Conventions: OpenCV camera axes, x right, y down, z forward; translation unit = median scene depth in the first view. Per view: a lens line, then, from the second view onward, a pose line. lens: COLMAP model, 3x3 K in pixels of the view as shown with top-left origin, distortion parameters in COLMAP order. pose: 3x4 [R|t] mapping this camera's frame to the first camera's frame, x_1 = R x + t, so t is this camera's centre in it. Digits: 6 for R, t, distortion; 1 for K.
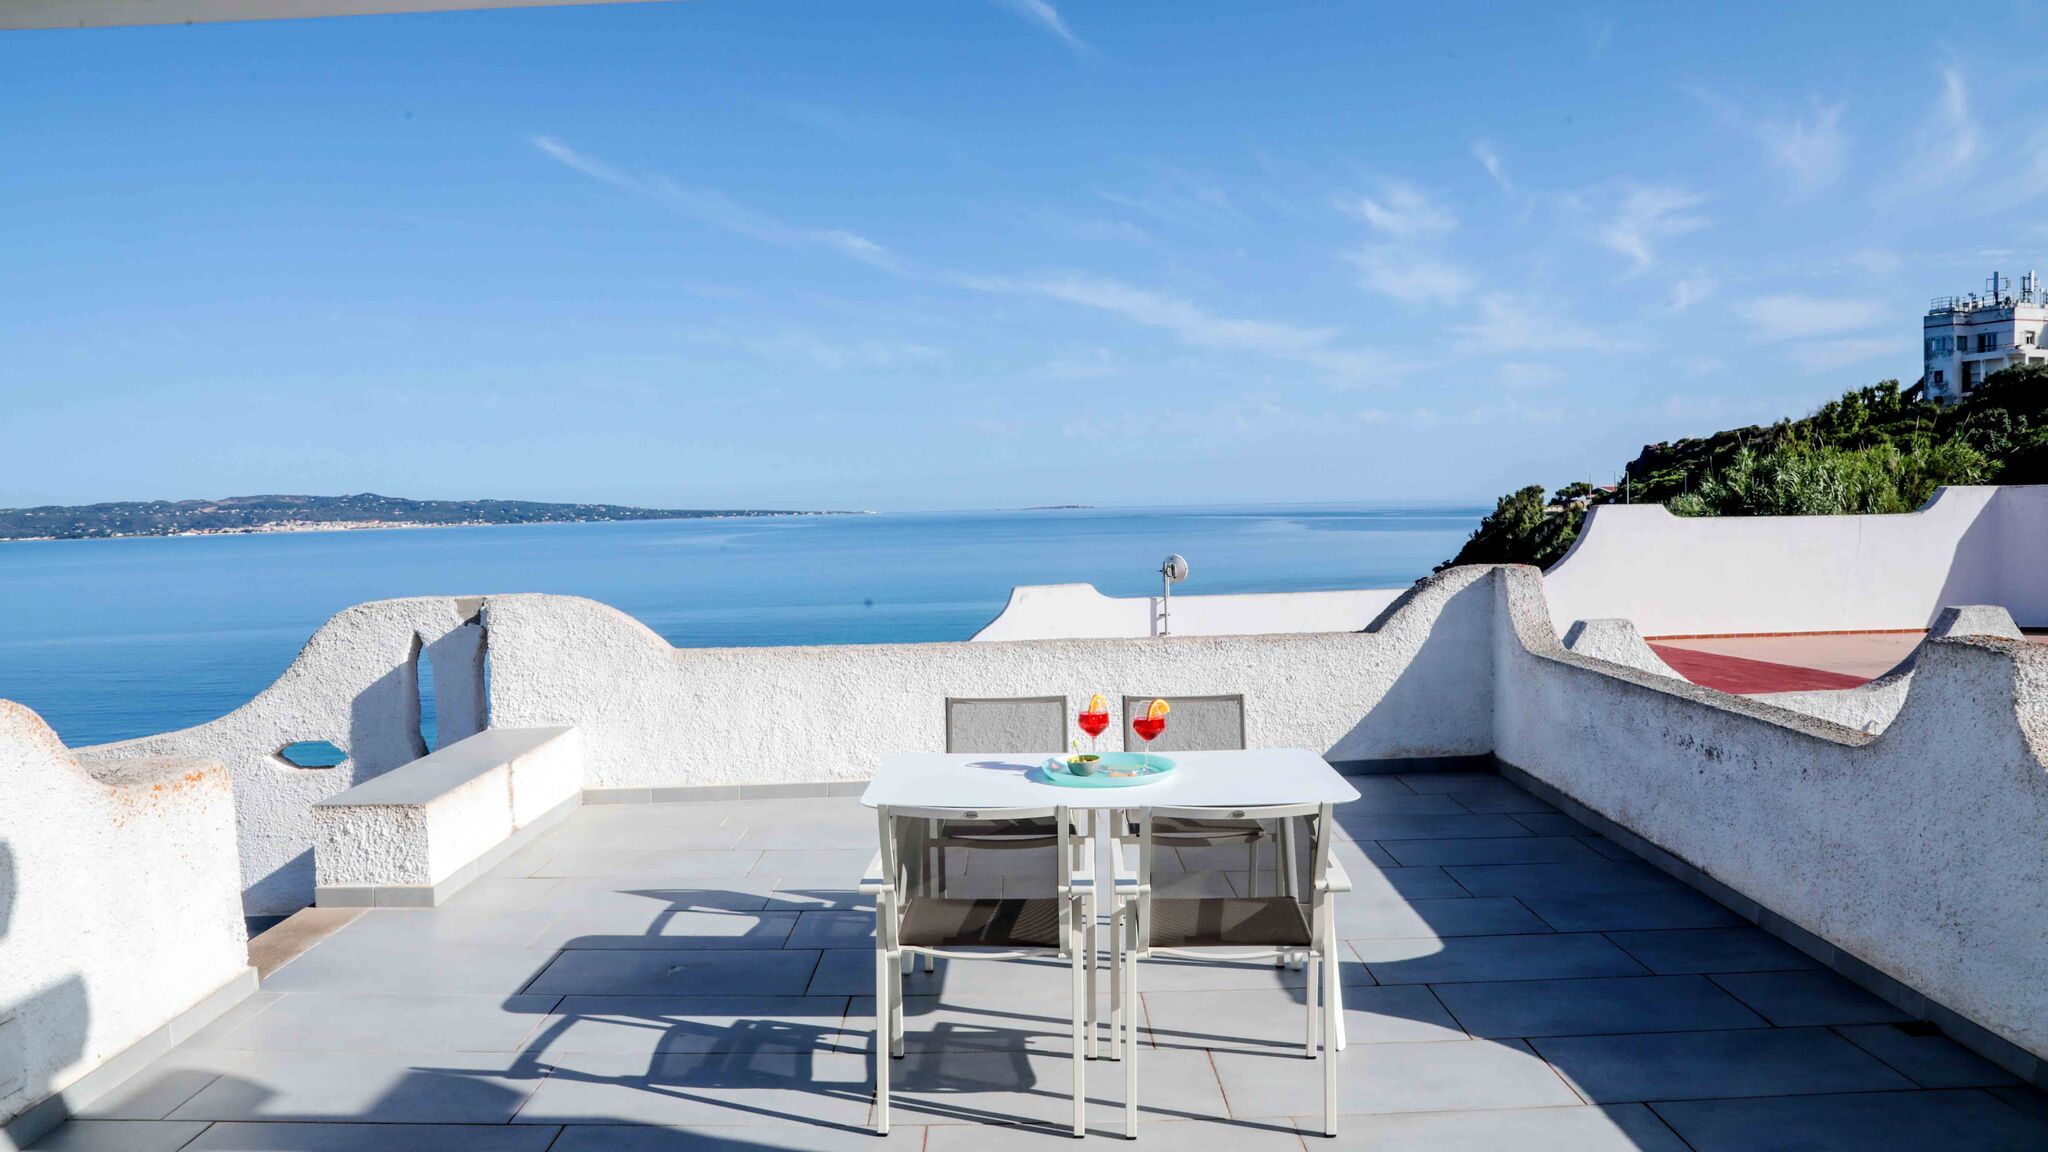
lens RADIAL K [[1402.6, 0, 1027.5], [0, 1402.6, 593.0], [0, 0, 1]] dist [-0.116289, 0.070764]
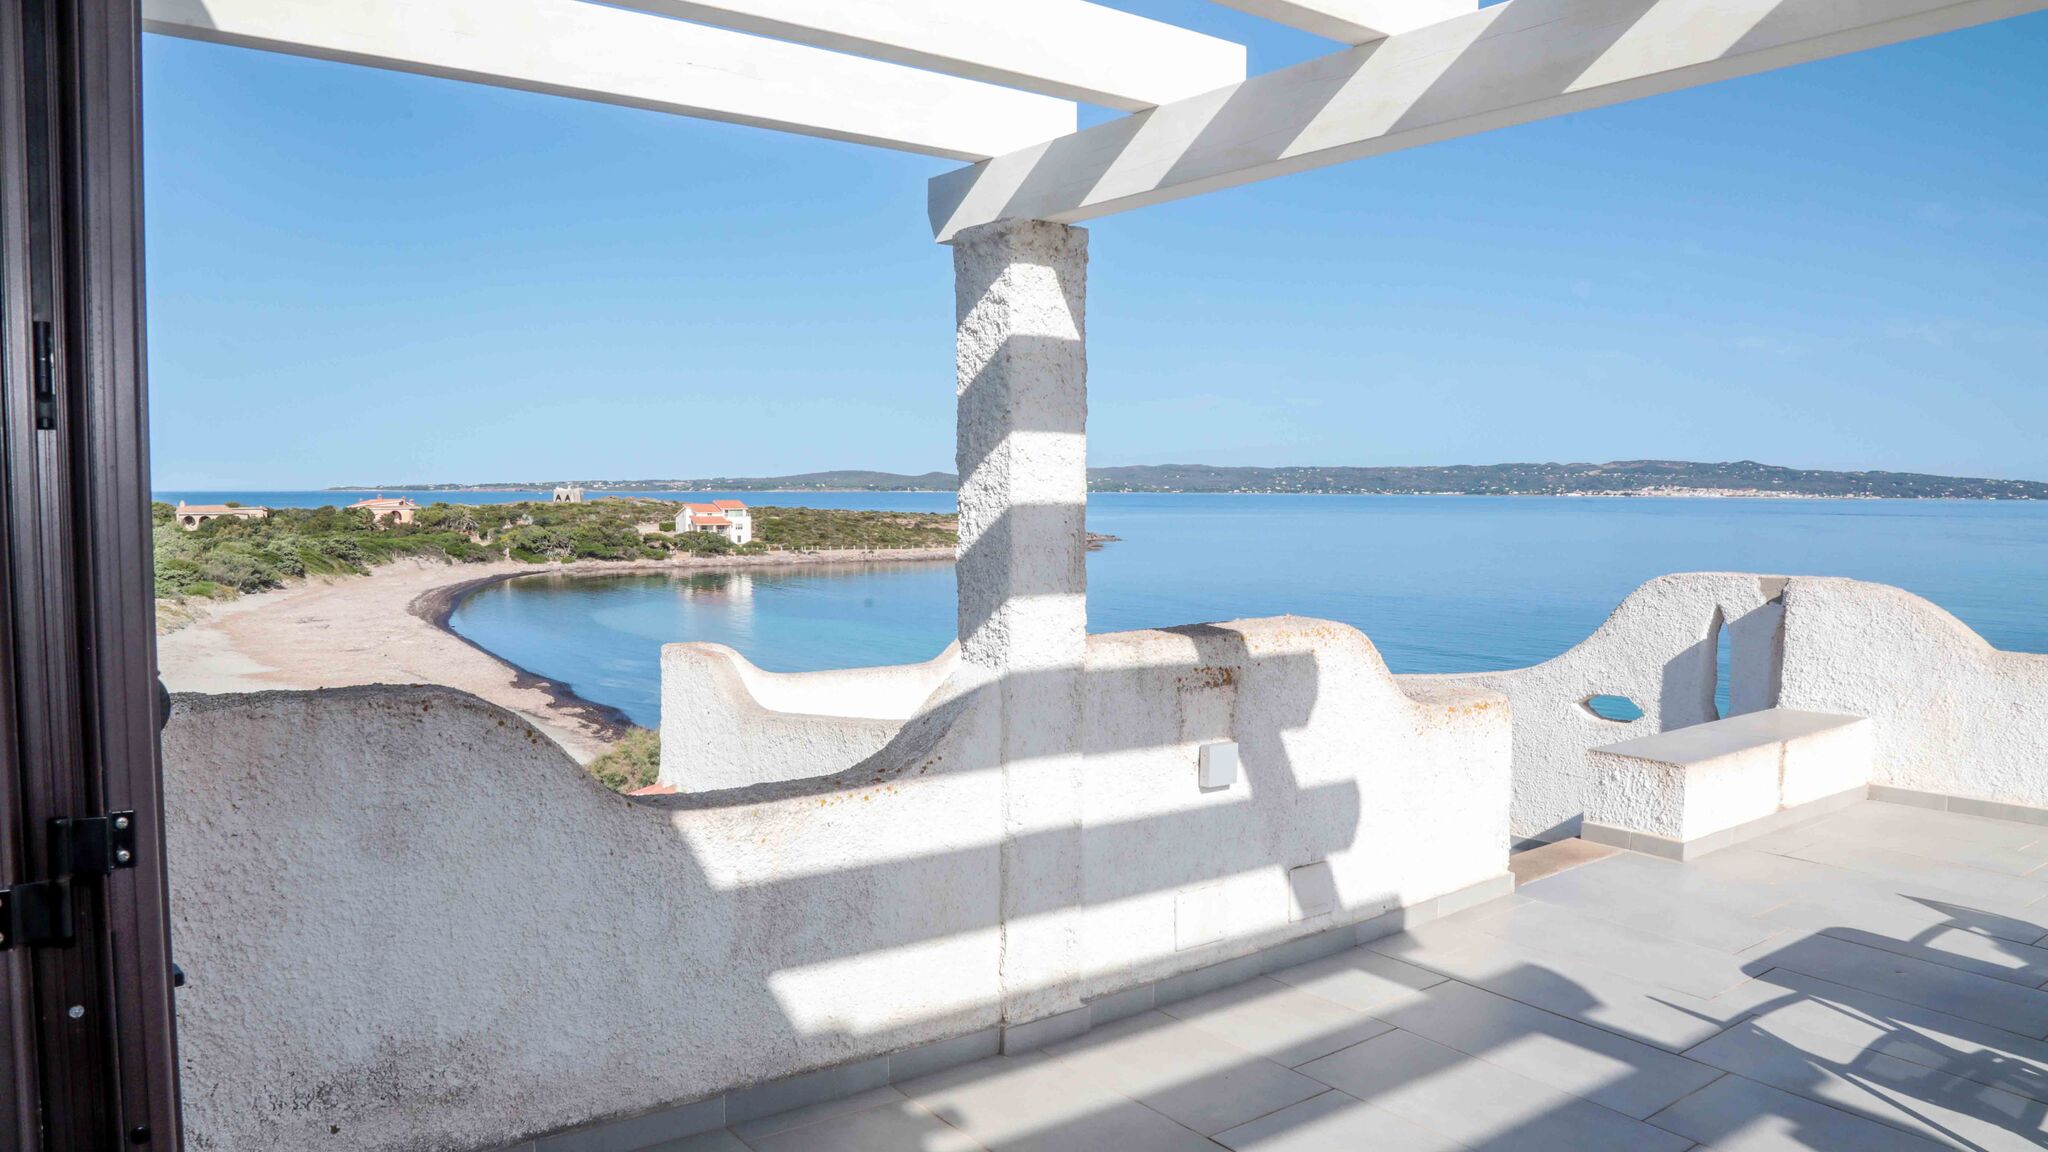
lens RADIAL K [[1411.7, 0, 1024.0], [0, 1411.7, 576.0], [0, 0, 1]] dist [-0.117204, 0.070666]
pose [[0.596628, 0.078641, -0.798655, 0.071859], [-0.069663, 0.996506, 0.046081, -0.005241], [0.799489, 0.028143, 0.600022, -0.046387]]
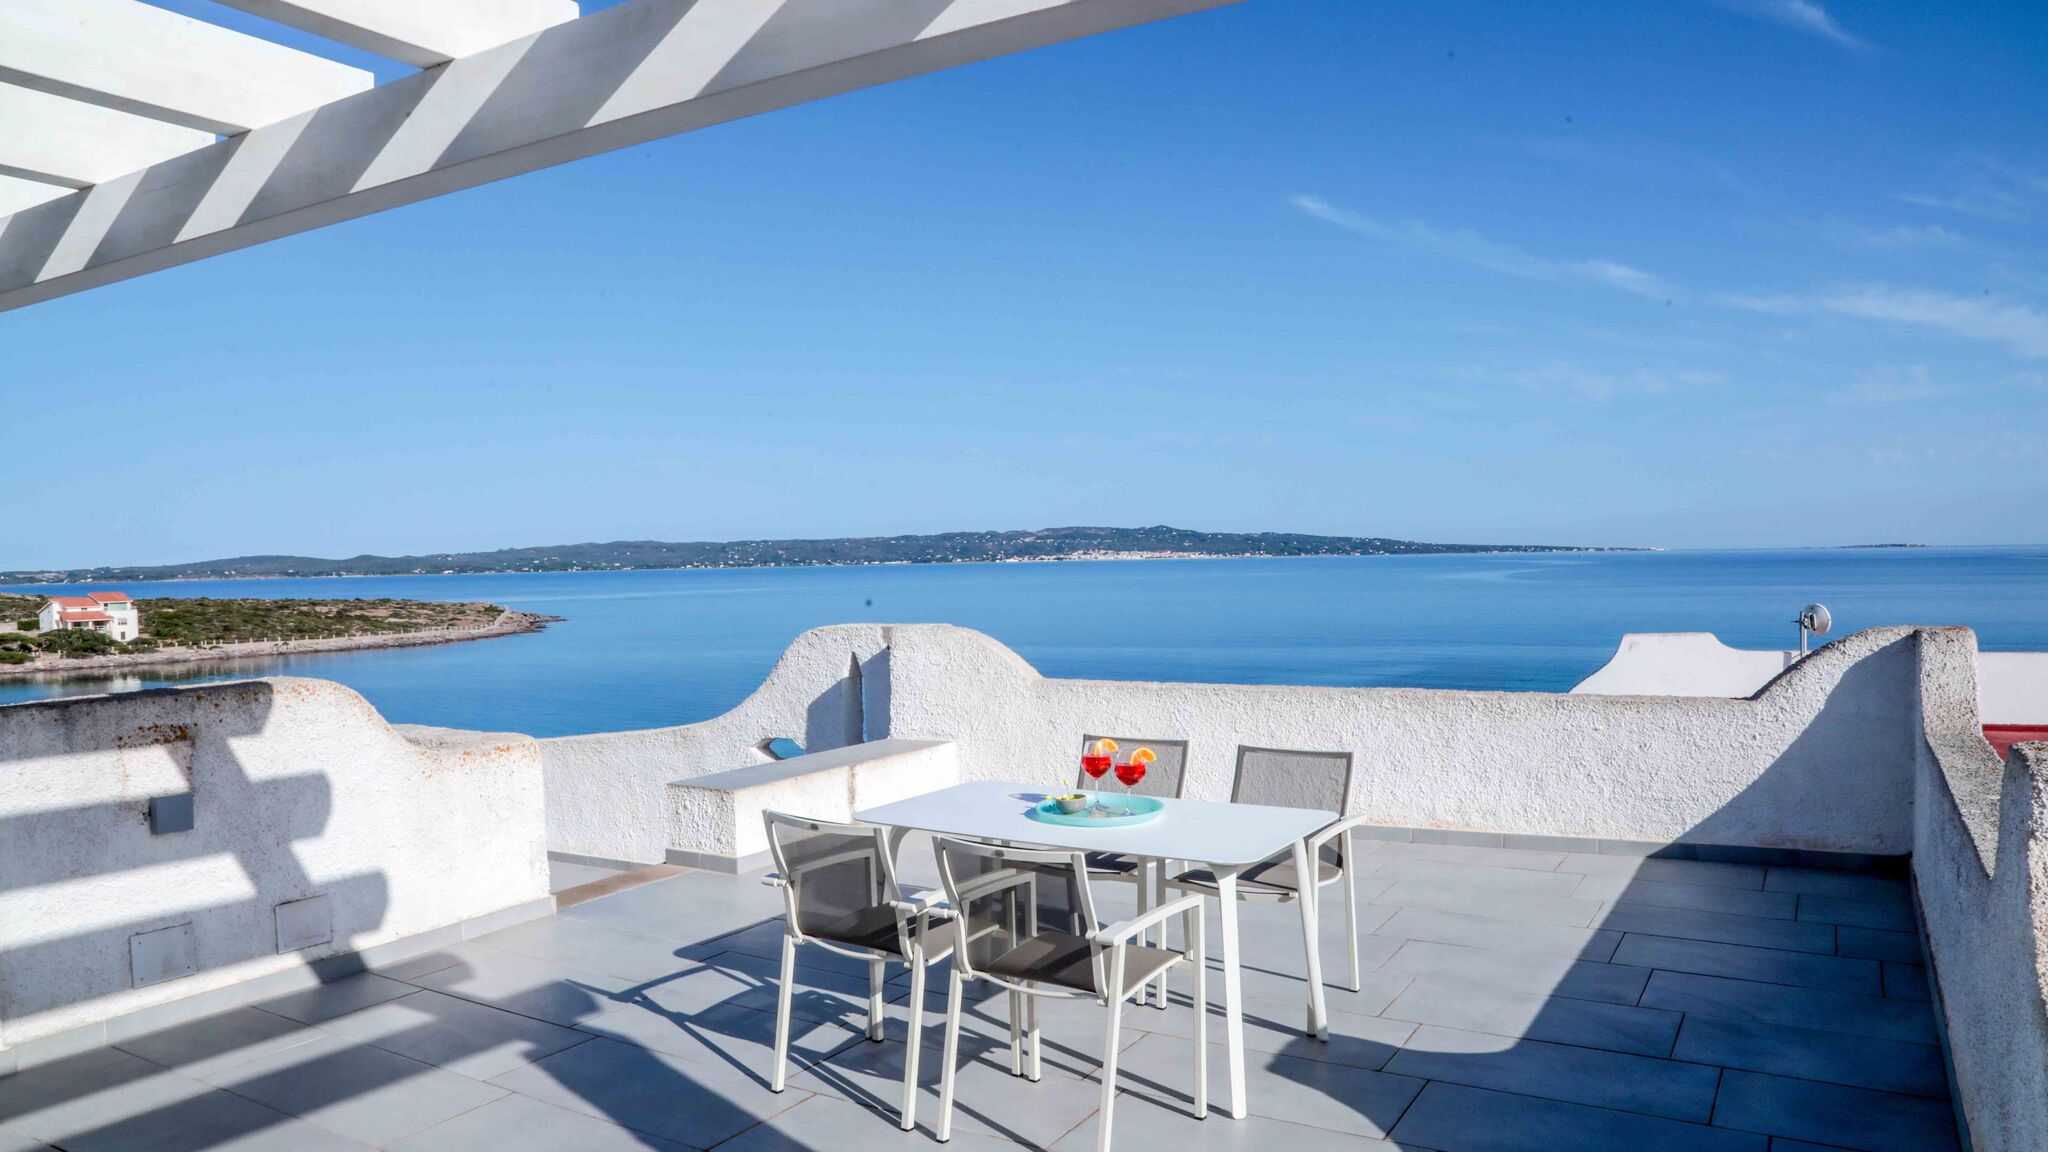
lens RADIAL K [[1402.6, 0, 1027.5], [0, 1402.6, 593.0], [0, 0, 1]] dist [-0.116289, 0.070764]
pose [[0.856995, 0.021857, -0.514860, 0.306299], [-0.034109, 0.999315, -0.014353, -0.011075], [0.514194, 0.029862, 0.857154, 0.037605]]
